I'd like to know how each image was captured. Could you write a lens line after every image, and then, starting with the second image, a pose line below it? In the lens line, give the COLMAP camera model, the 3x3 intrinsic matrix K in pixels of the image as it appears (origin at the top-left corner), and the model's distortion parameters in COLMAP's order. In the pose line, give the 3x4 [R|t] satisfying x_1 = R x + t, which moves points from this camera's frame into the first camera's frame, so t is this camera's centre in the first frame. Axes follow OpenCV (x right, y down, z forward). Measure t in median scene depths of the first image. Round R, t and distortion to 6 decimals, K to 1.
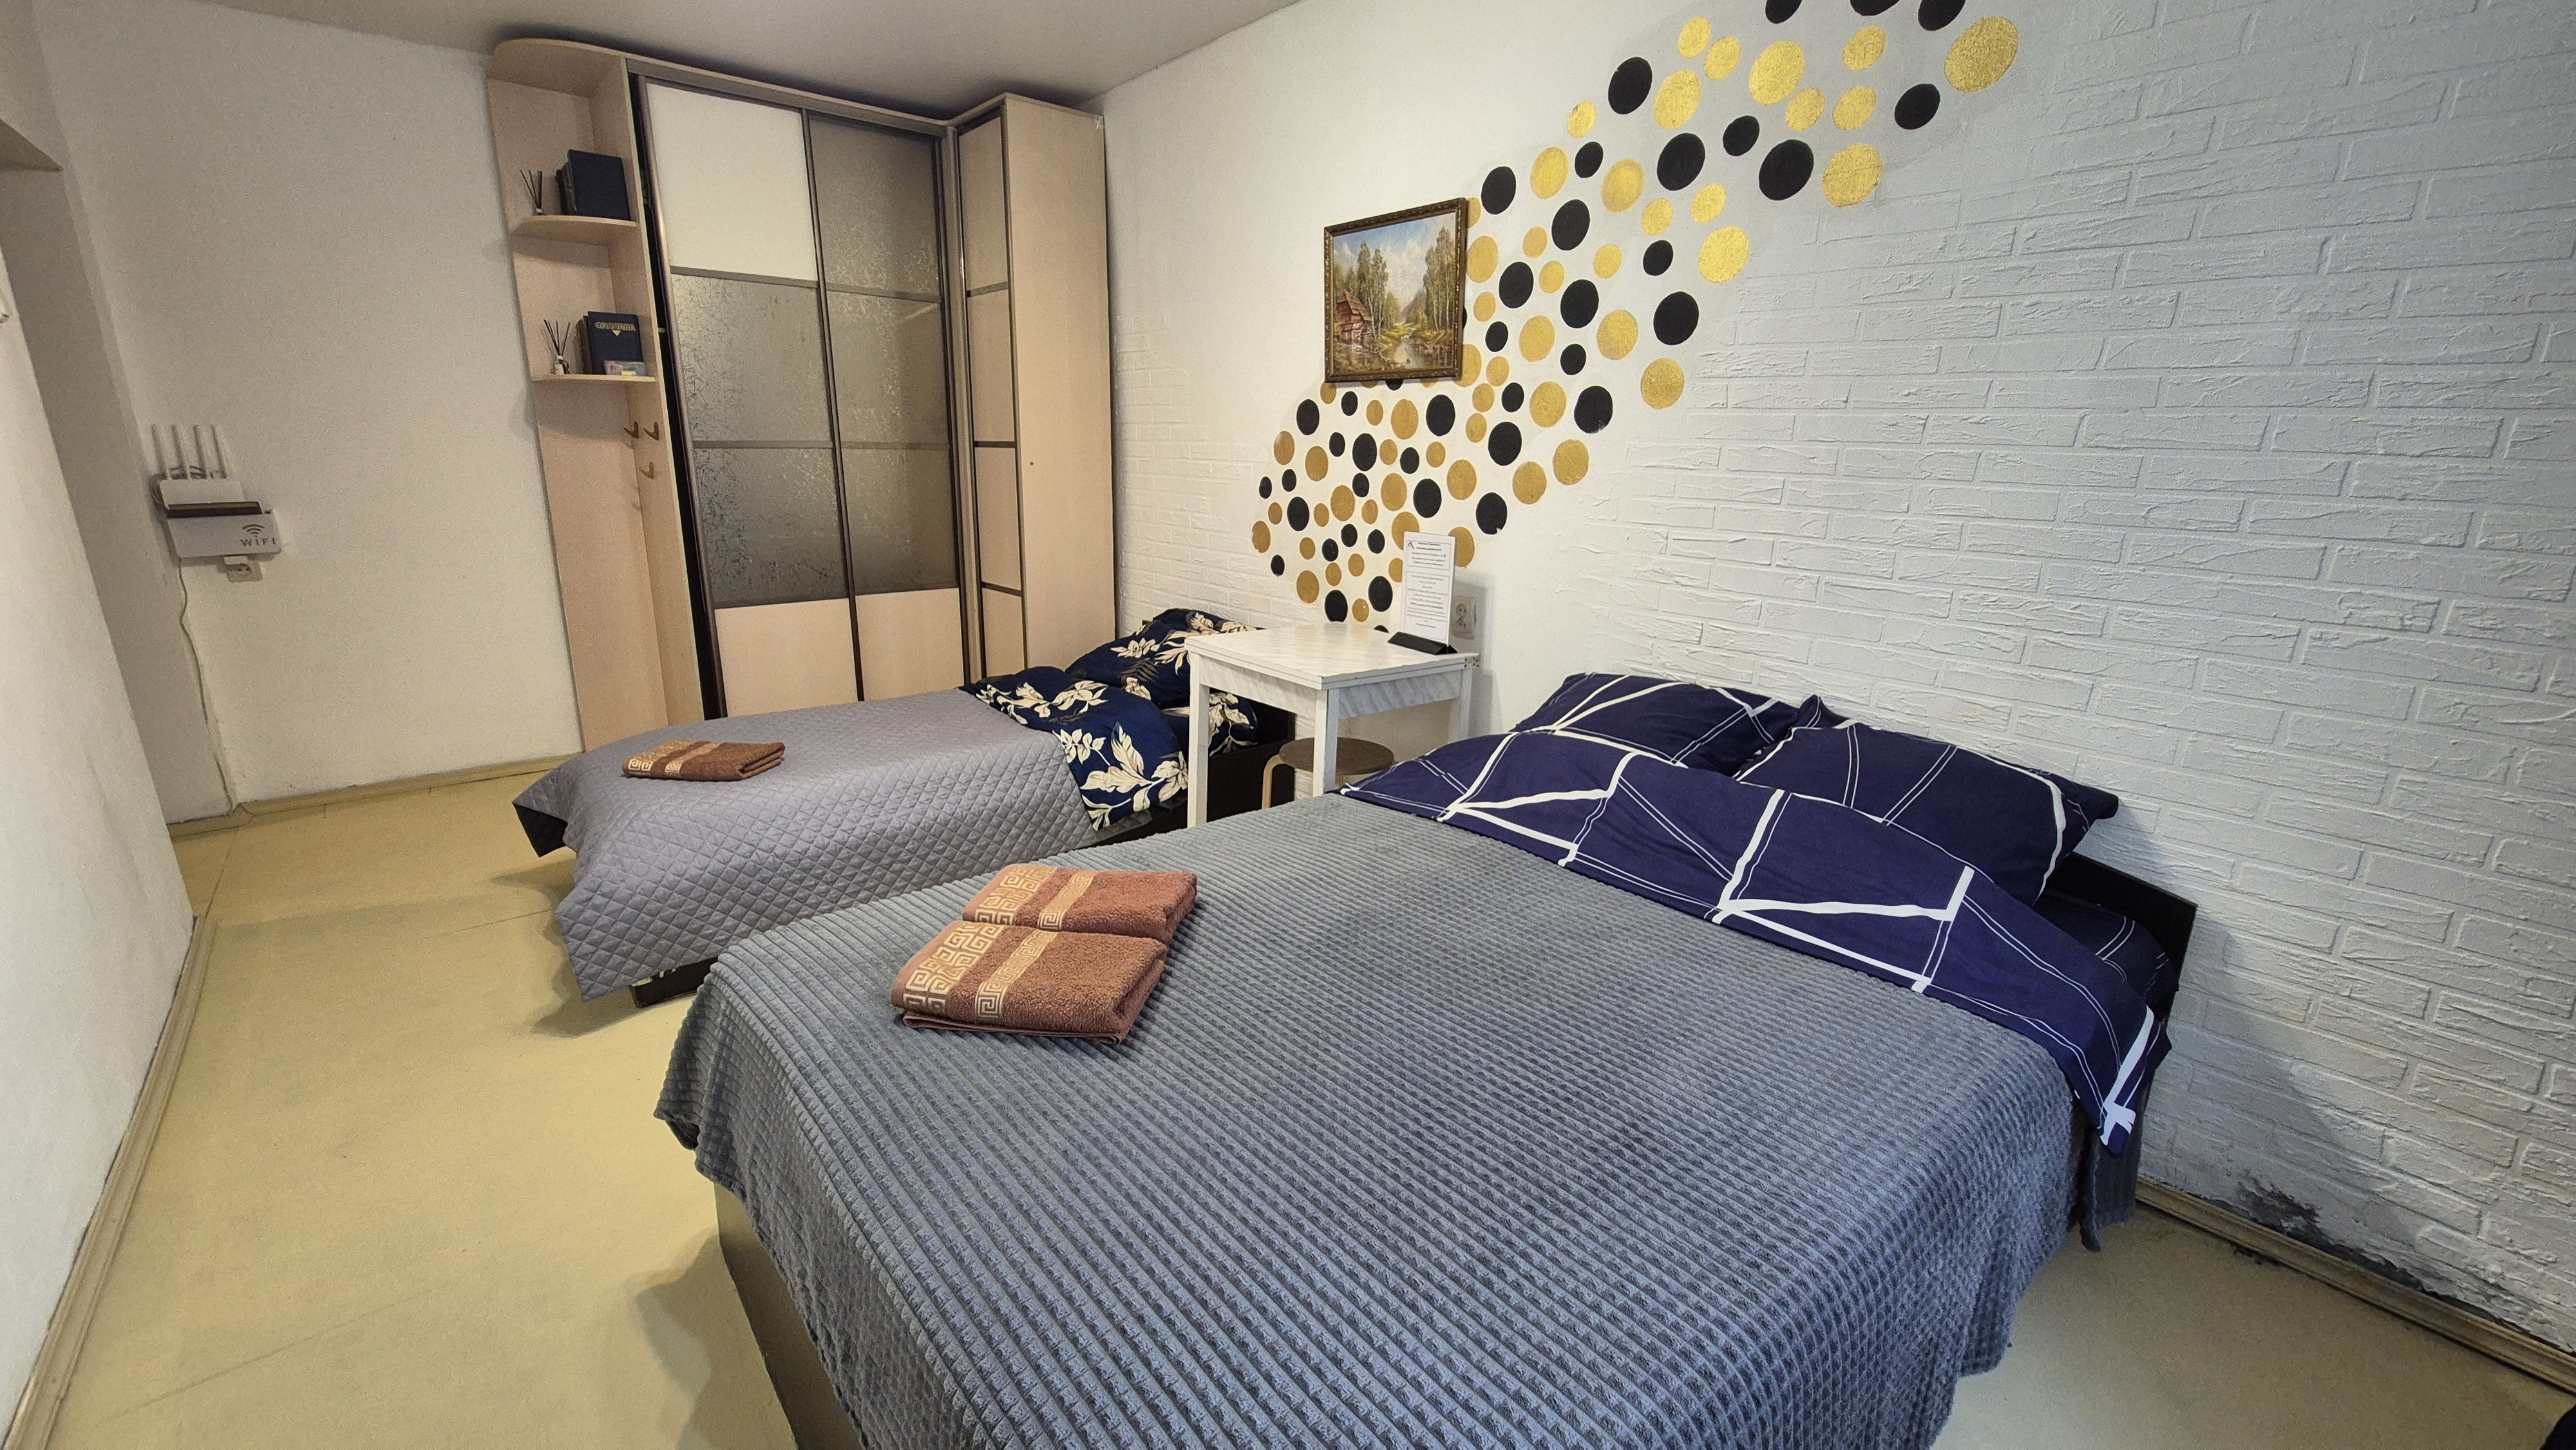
lens RADIAL K [[1054.9, 0, 1290.0], [0, 1054.9, 709.3], [0, 0, 1]] dist [0.002529, -0.000065]
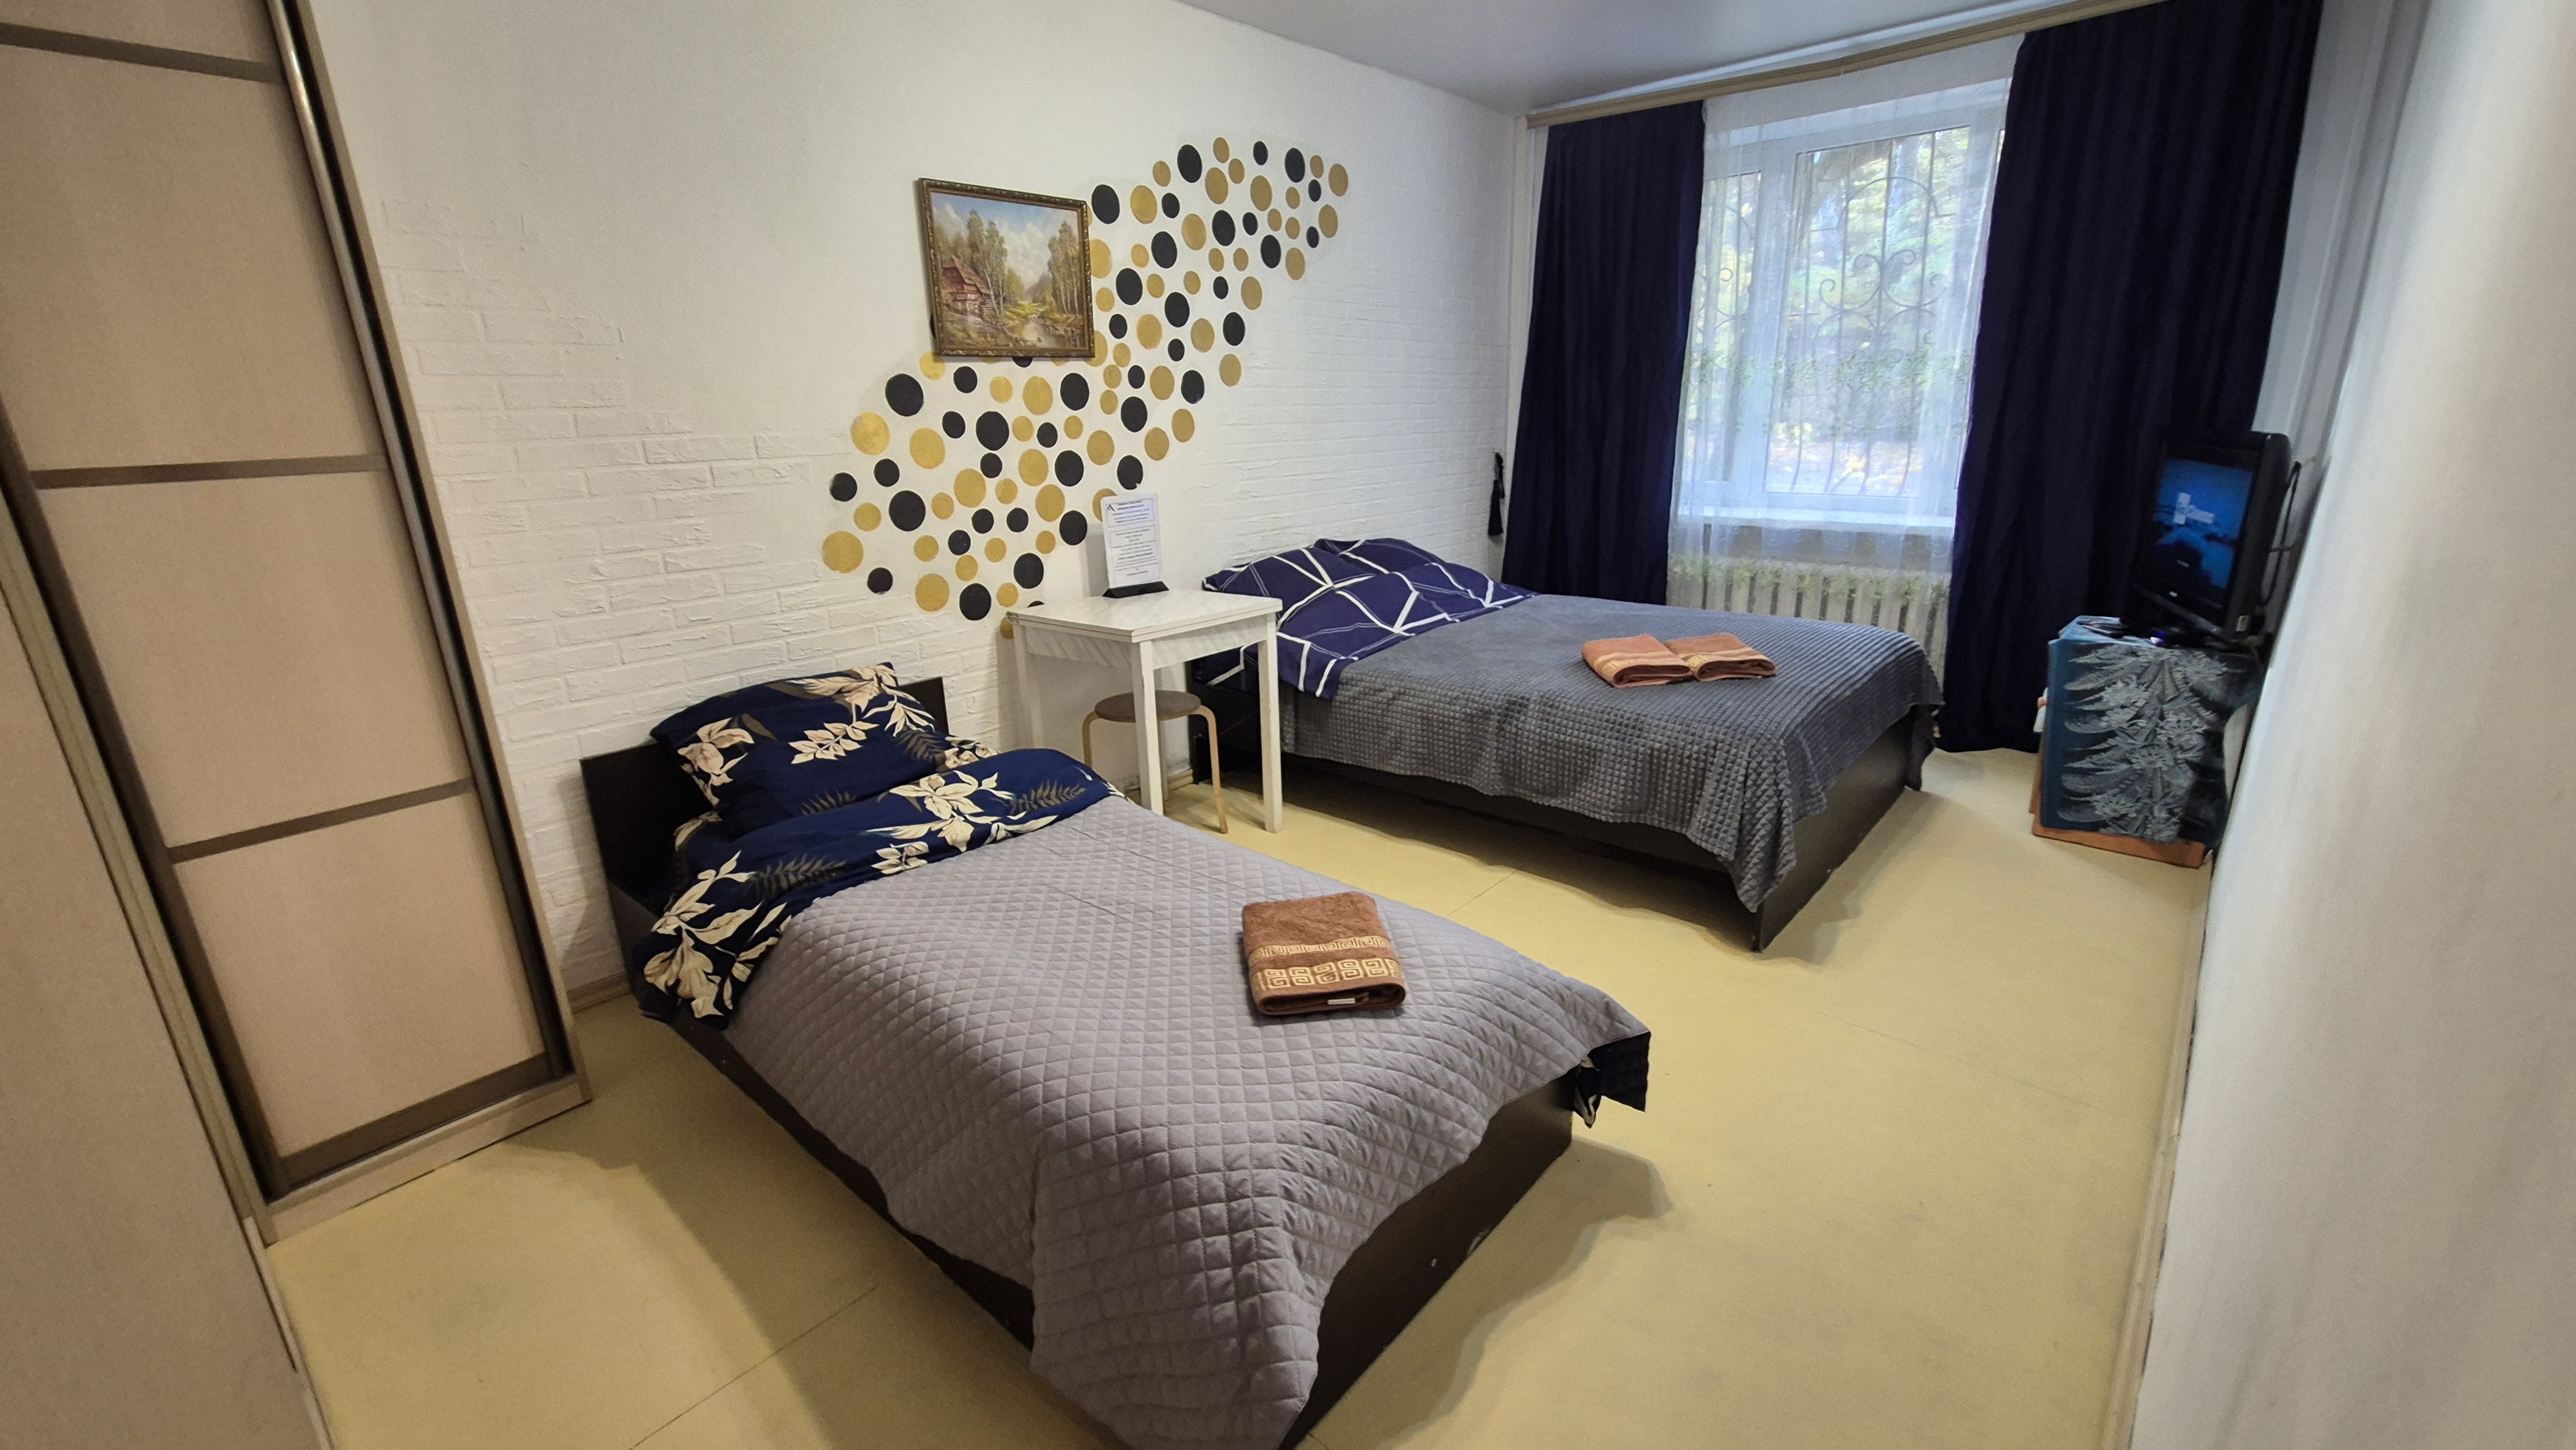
lens RADIAL K [[1054.9, 0, 1290.0], [0, 1054.9, 709.3], [0, 0, 1]] dist [0.002529, -0.000065]
pose [[-0.157888, -0.283743, 0.945812, -1.025167], [0.272831, 0.908005, 0.317946, -0.263034], [-0.949018, 0.308247, -0.065949, 0.949171]]
